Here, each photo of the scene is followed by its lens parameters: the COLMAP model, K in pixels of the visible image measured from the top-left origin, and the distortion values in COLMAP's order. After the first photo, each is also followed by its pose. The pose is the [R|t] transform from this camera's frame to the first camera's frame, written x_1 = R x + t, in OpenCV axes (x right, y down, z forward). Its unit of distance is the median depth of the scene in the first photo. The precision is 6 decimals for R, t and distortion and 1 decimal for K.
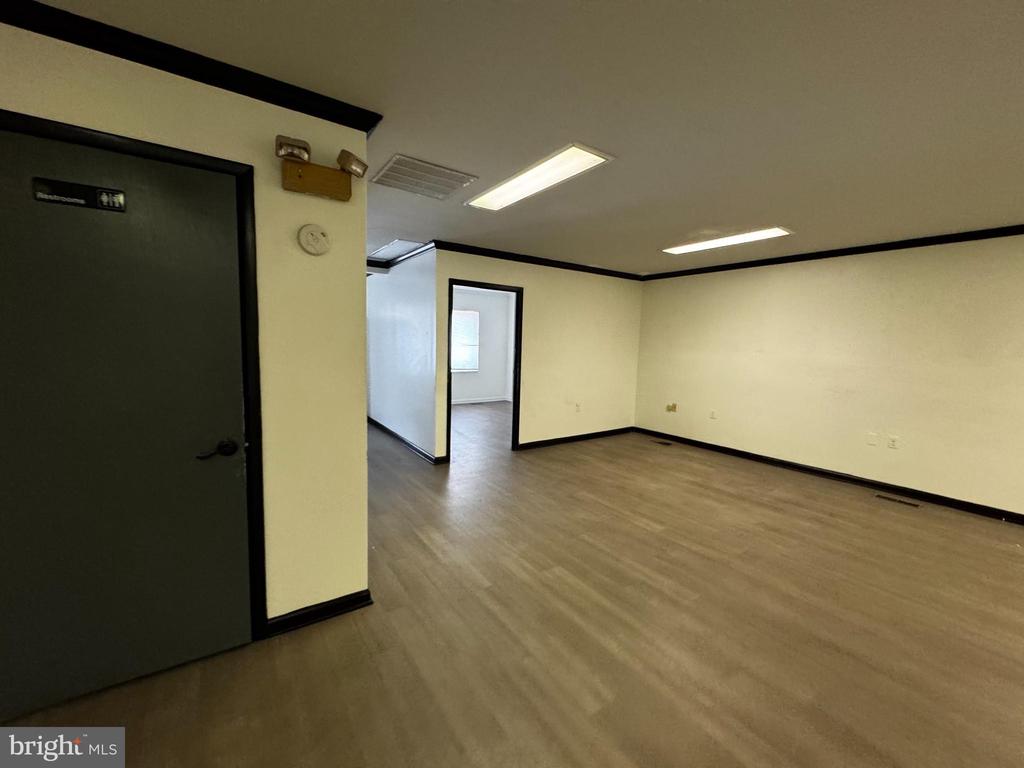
lens RADIAL K [[407.7, 0, 511.8], [0, 407.7, 385.6], [0, 0, 1]] dist [-0.001543, 0.000163]
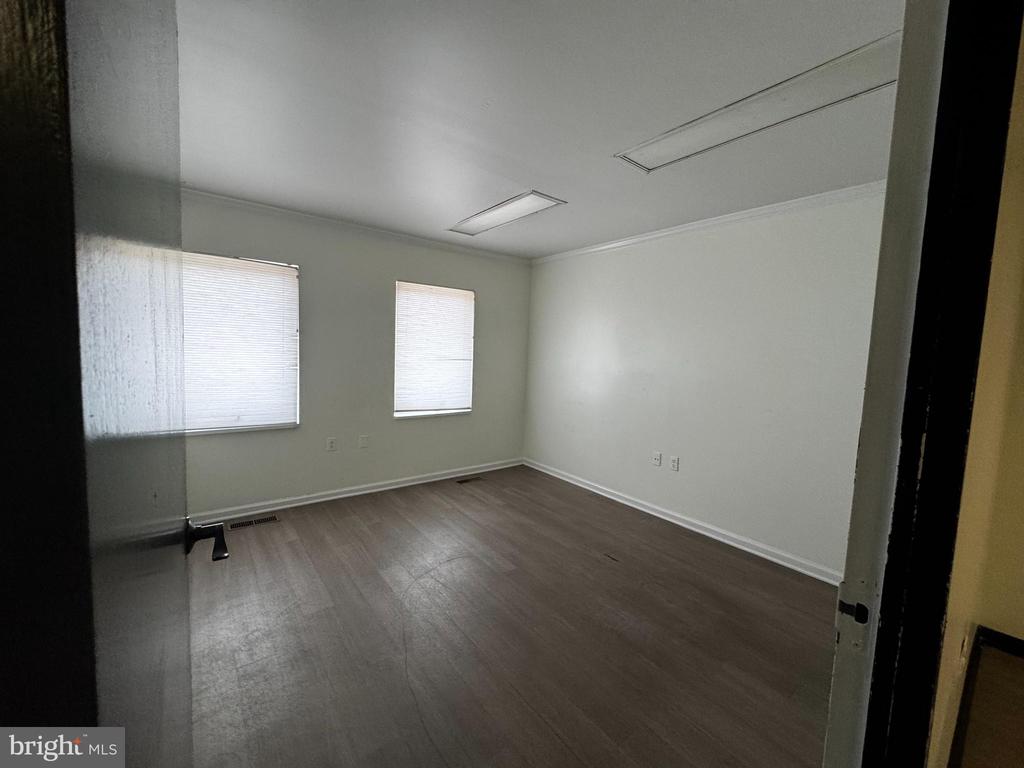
lens RADIAL K [[407.7, 0, 508.0], [0, 407.7, 382.2], [0, 0, 1]] dist [-0.001543, 0.000163]
pose [[0.999104, 0.005124, 0.042018, -0.059259], [-0.003890, 0.999561, -0.029387, -0.058244], [-0.042150, 0.029198, 0.998685, 0.515839]]
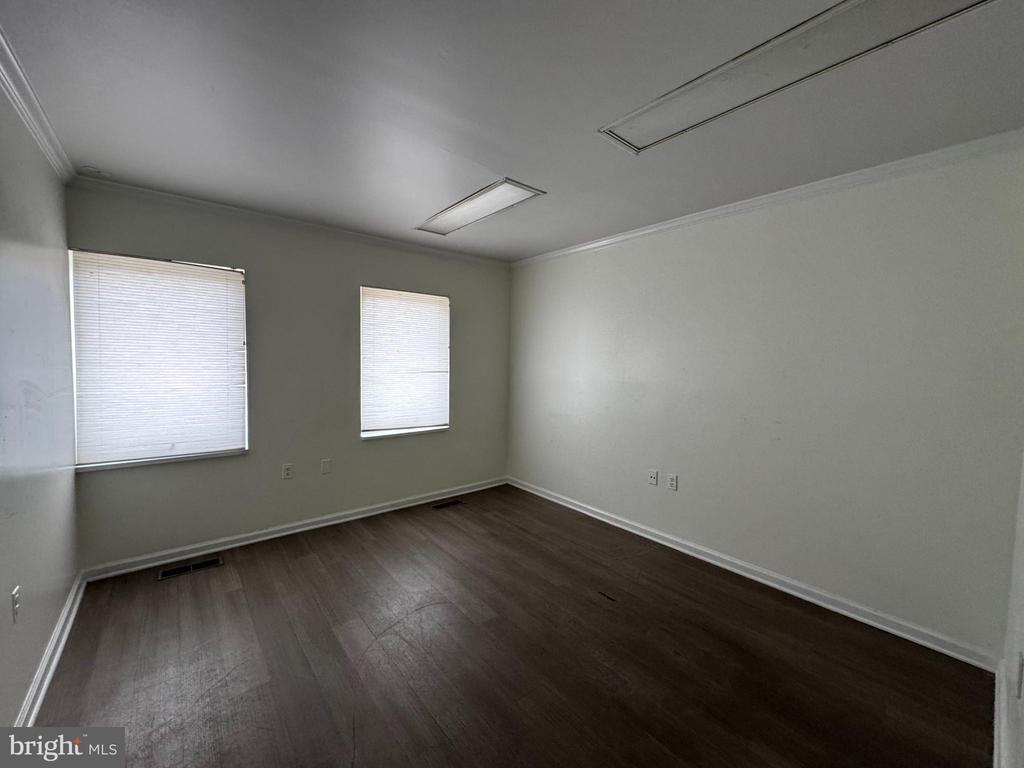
lens RADIAL K [[407.7, 0, 510.6], [0, 407.7, 386.0], [0, 0, 1]] dist [-0.001543, 0.000163]
pose [[0.996549, -0.017895, 0.081051, -0.050212], [0.021460, 0.998830, -0.043329, -0.062910], [-0.080181, 0.044919, 0.995768, 0.555260]]
